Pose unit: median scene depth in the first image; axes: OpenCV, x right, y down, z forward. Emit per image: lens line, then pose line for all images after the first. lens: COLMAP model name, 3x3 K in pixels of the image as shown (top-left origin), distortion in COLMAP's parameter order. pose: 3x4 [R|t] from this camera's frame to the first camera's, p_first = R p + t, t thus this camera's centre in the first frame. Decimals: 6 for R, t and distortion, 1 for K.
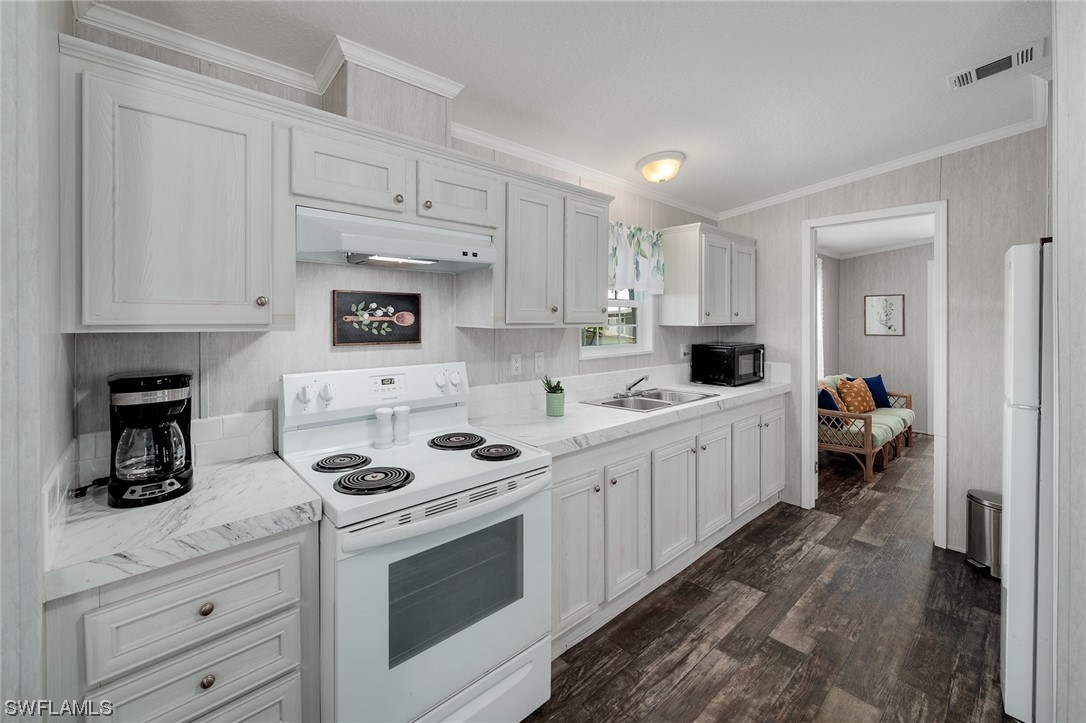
lens RADIAL K [[432.2, 0, 545.3], [0, 432.2, 328.7], [0, 0, 1]] dist [-0.000970, 0.000825]
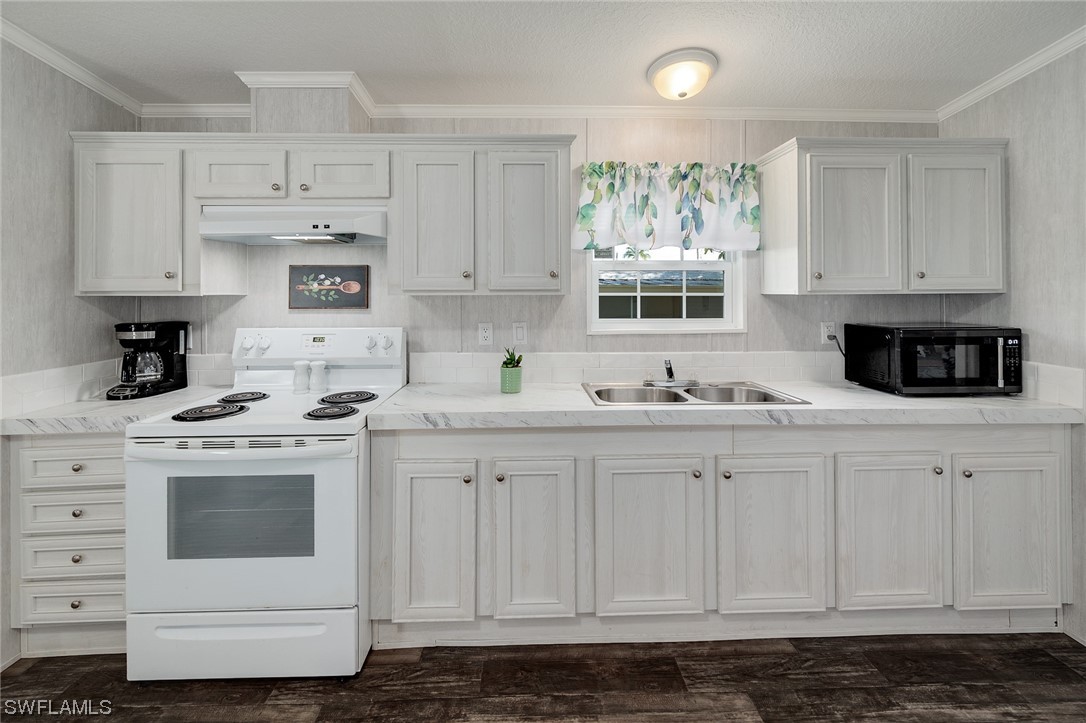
lens RADIAL K [[432.2, 0, 576.2], [0, 432.2, 298.7], [0, 0, 1]] dist [-0.000970, 0.000825]
pose [[0.779386, 0.002088, -0.626541, 0.835878], [-0.006575, 0.999967, -0.004846, 0.009048], [0.626510, 0.007896, 0.779374, 0.456124]]
